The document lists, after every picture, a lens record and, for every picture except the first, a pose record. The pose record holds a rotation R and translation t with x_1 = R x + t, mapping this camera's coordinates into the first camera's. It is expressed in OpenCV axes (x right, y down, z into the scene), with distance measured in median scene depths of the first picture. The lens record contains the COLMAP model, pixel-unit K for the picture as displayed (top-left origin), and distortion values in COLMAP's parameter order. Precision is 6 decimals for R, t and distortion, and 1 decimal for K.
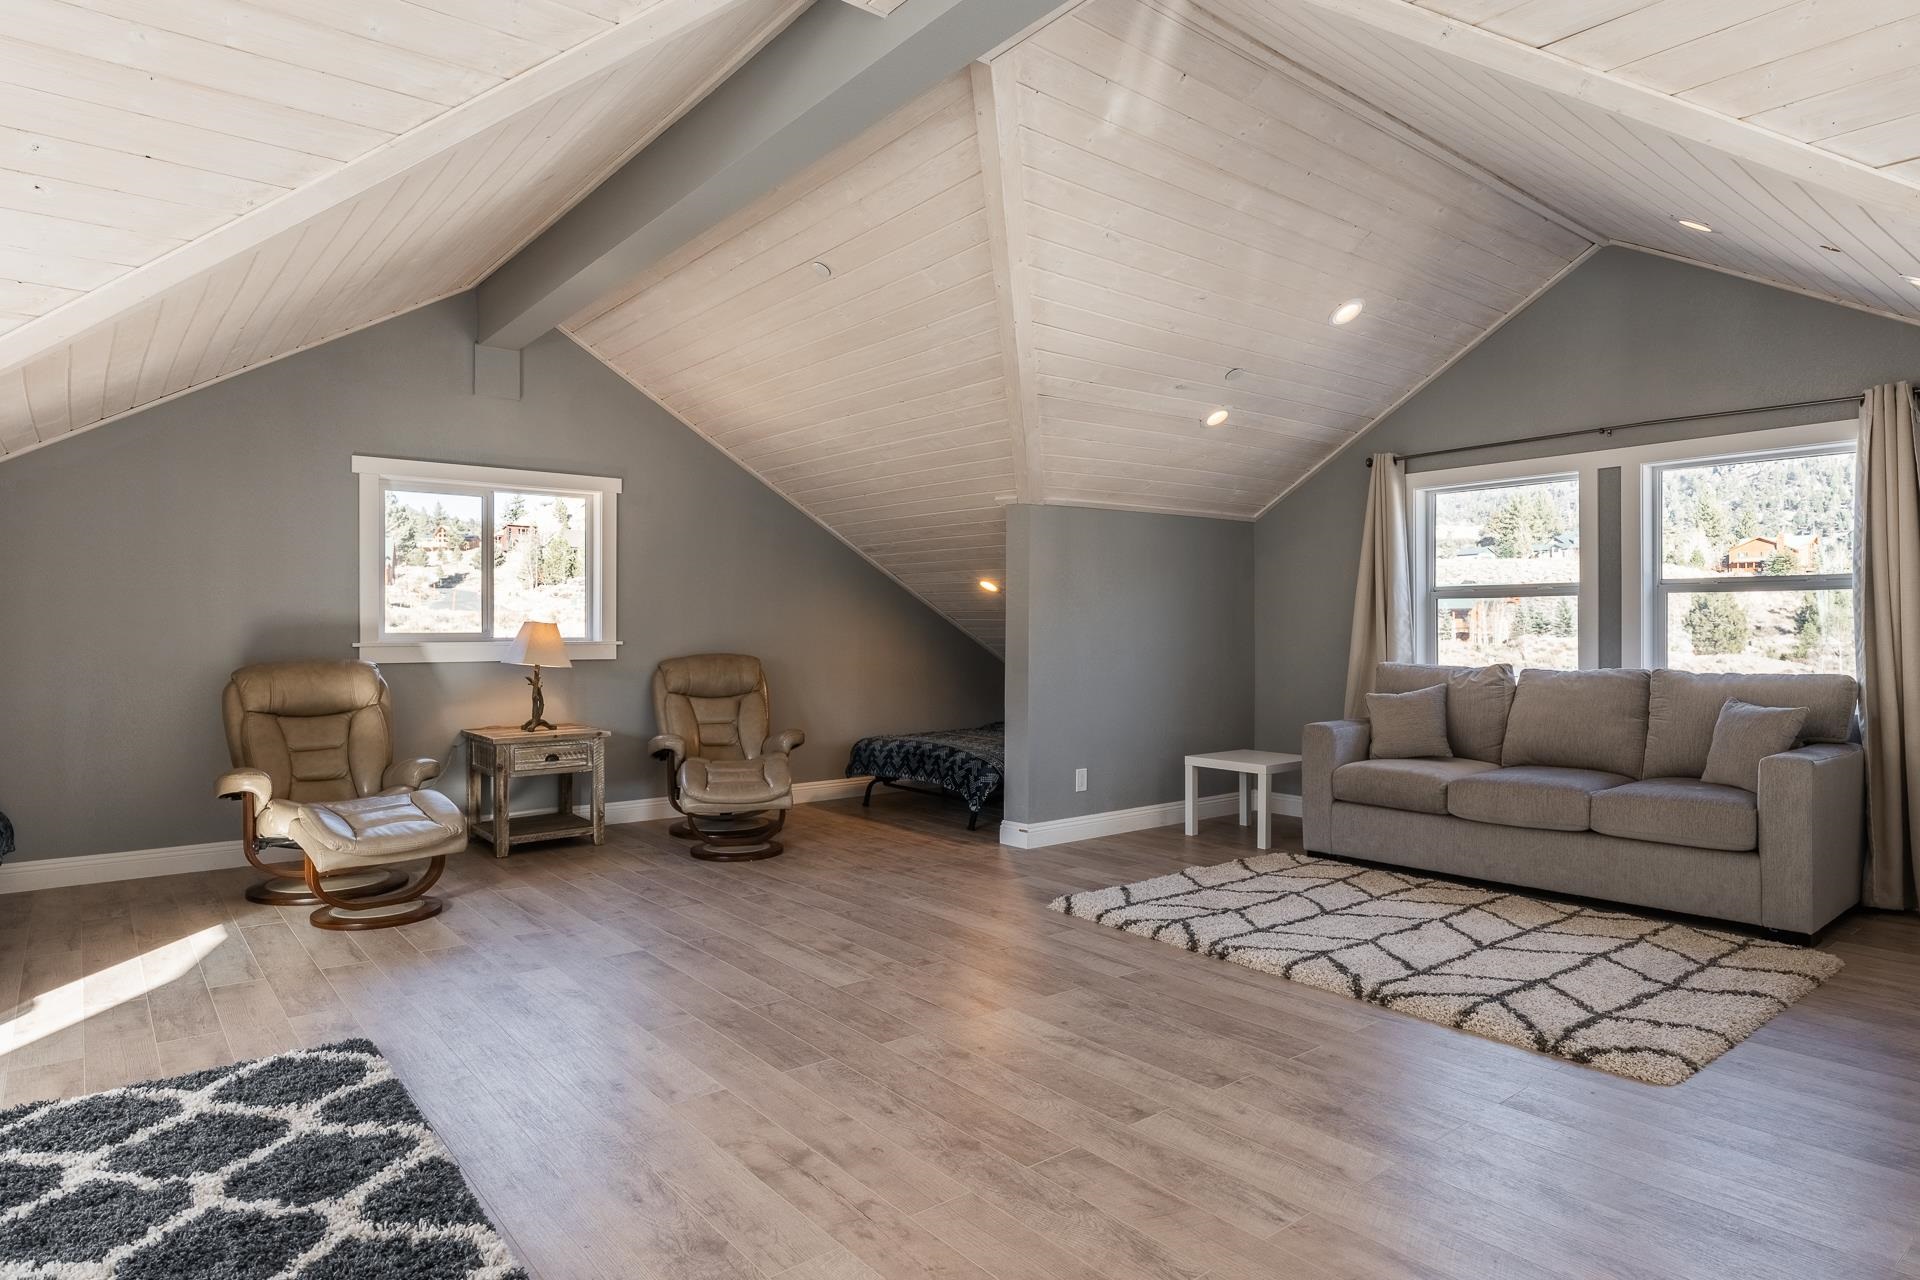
lens RADIAL K [[1098.0, 0, 962.7], [0, 1098.0, 631.2], [0, 0, 1]] dist [-0.001264, 0.000518]
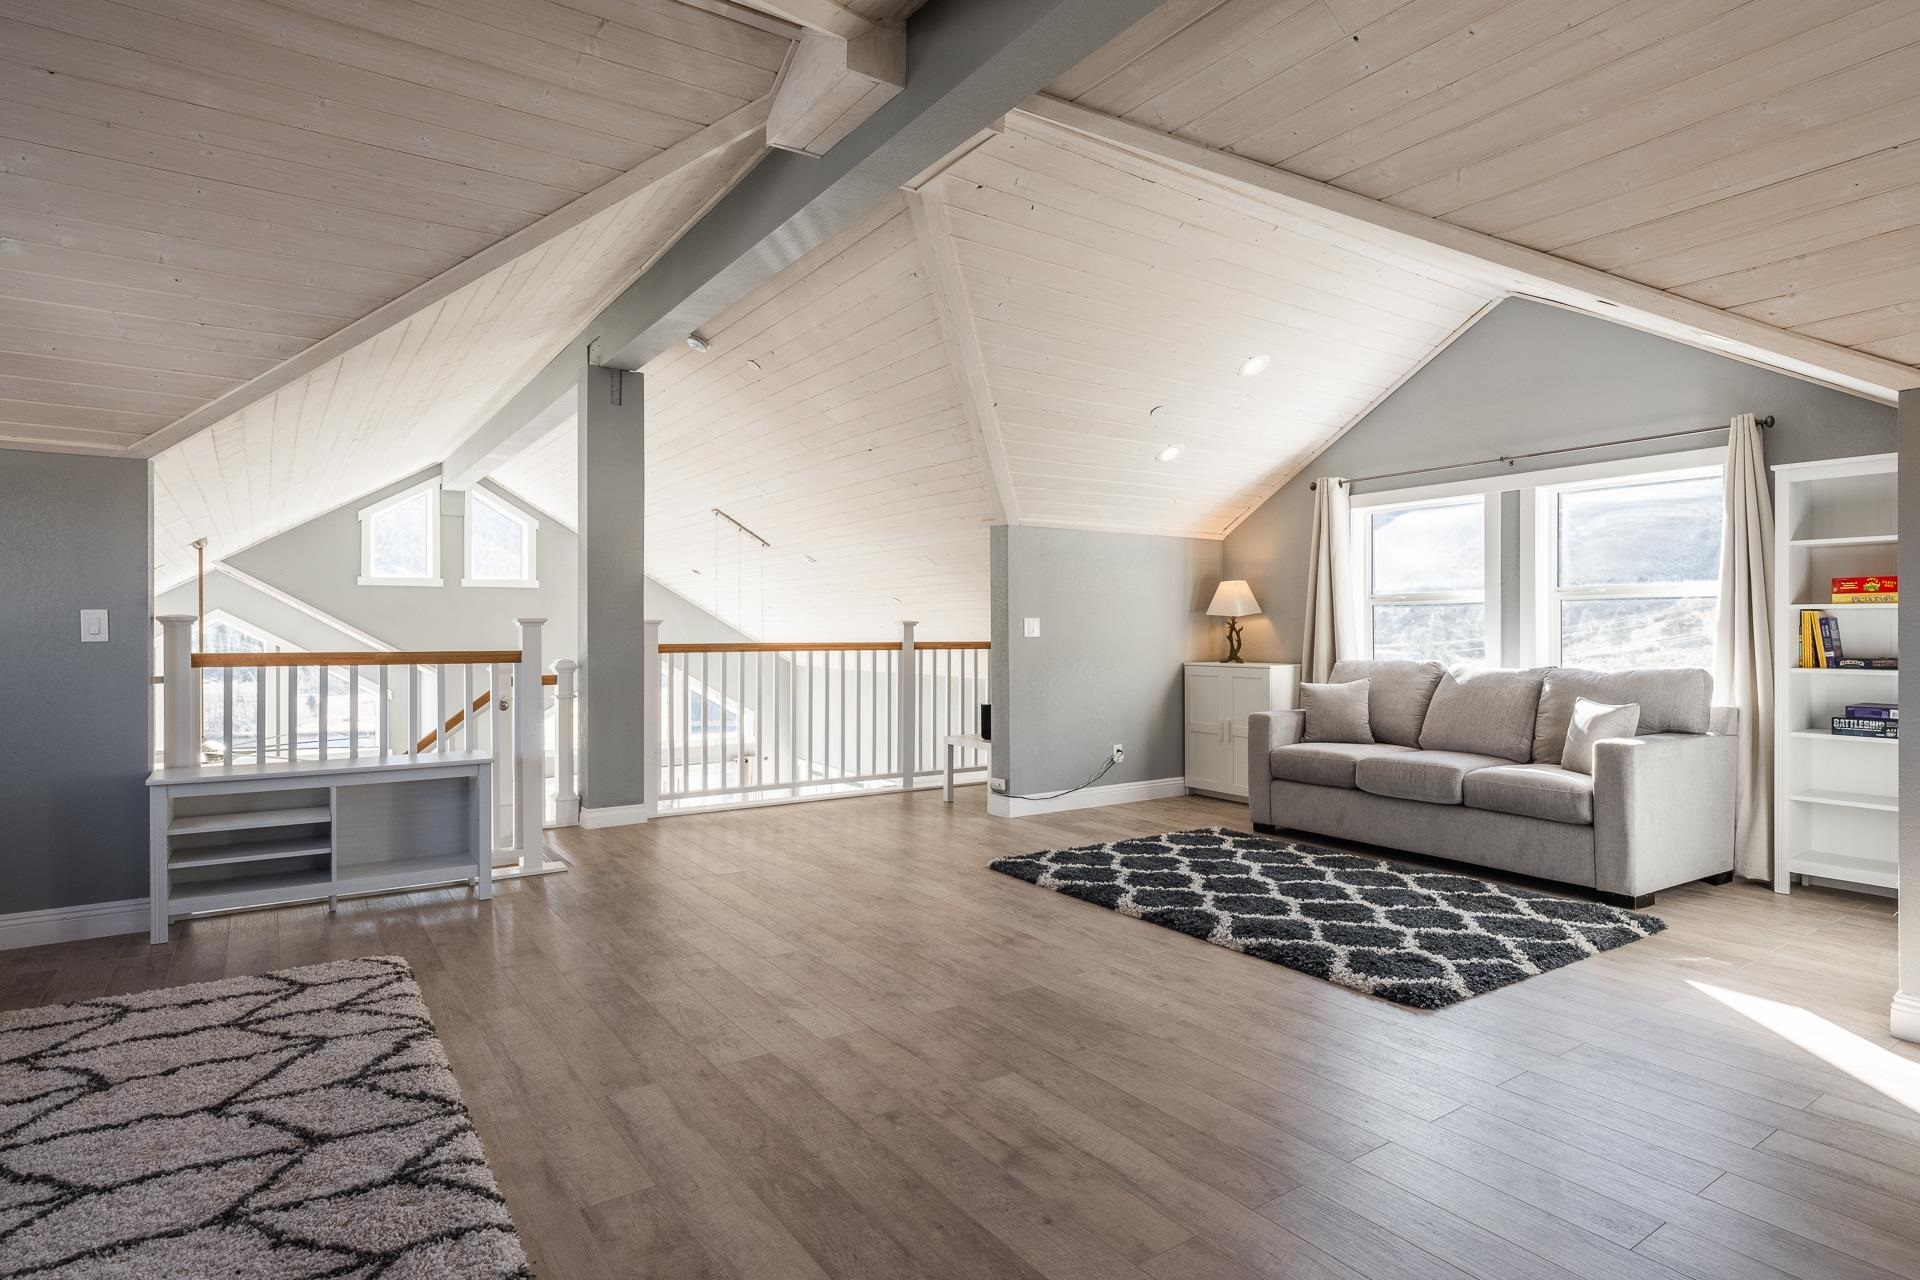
lens RADIAL K [[1016.8, 0, 963.7], [0, 1016.8, 630.4], [0, 0, 1]] dist [-0.001661, -0.000561]
pose [[-0.997006, 0.002355, 0.077284, -0.130188], [0.002426, 0.999997, 0.000816, -0.004072], [-0.077282, 0.001001, -0.997009, 1.663225]]
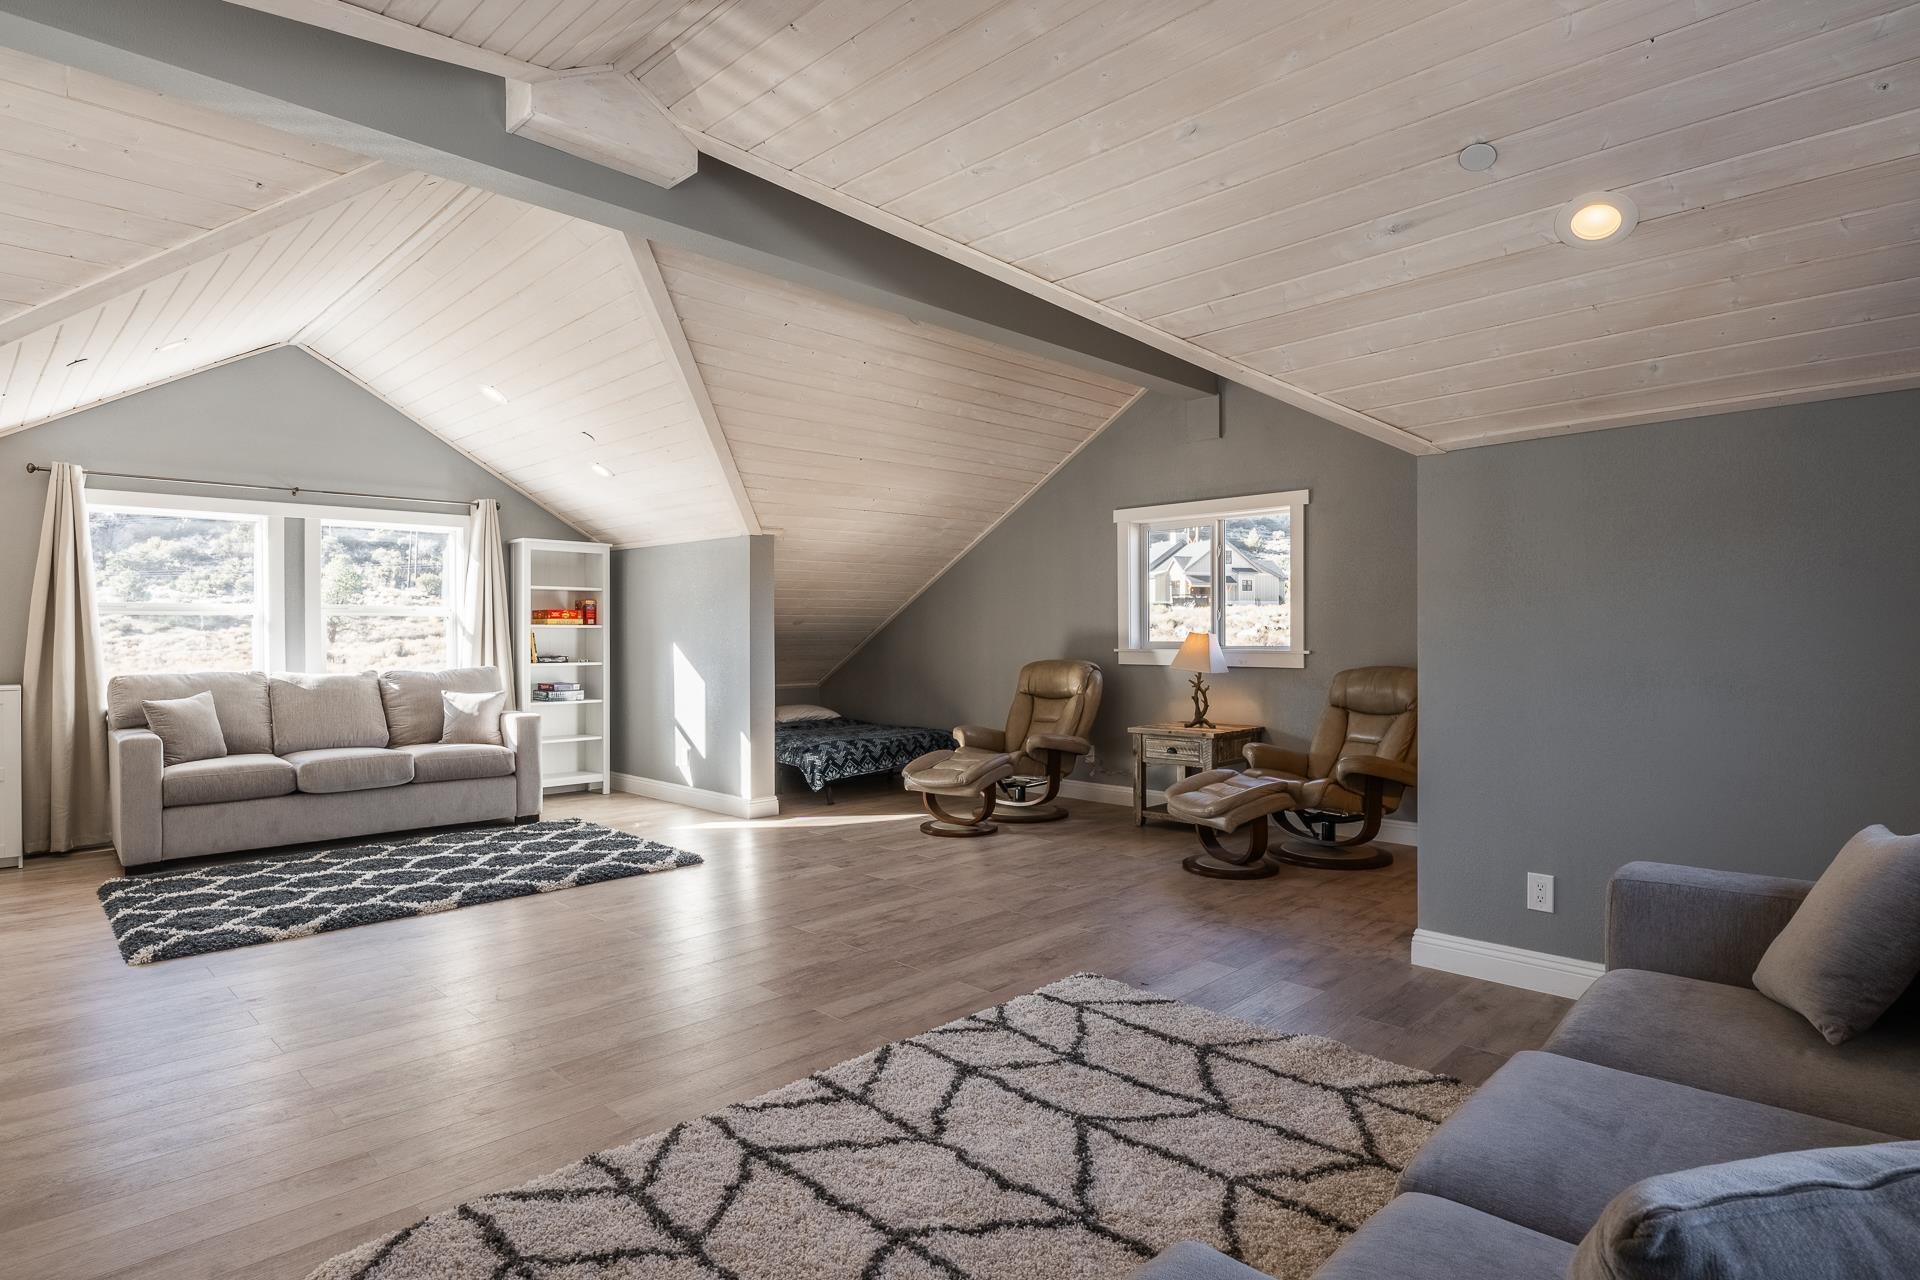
lens RADIAL K [[1016.8, 0, 963.7], [0, 1016.8, 645.2], [0, 0, 1]] dist [-0.001661, -0.000561]
pose [[0.113014, 0.009889, -0.993544, 1.009460], [0.001433, 0.999948, 0.010115, -0.010008], [0.993592, -0.002567, 0.112994, 1.010215]]
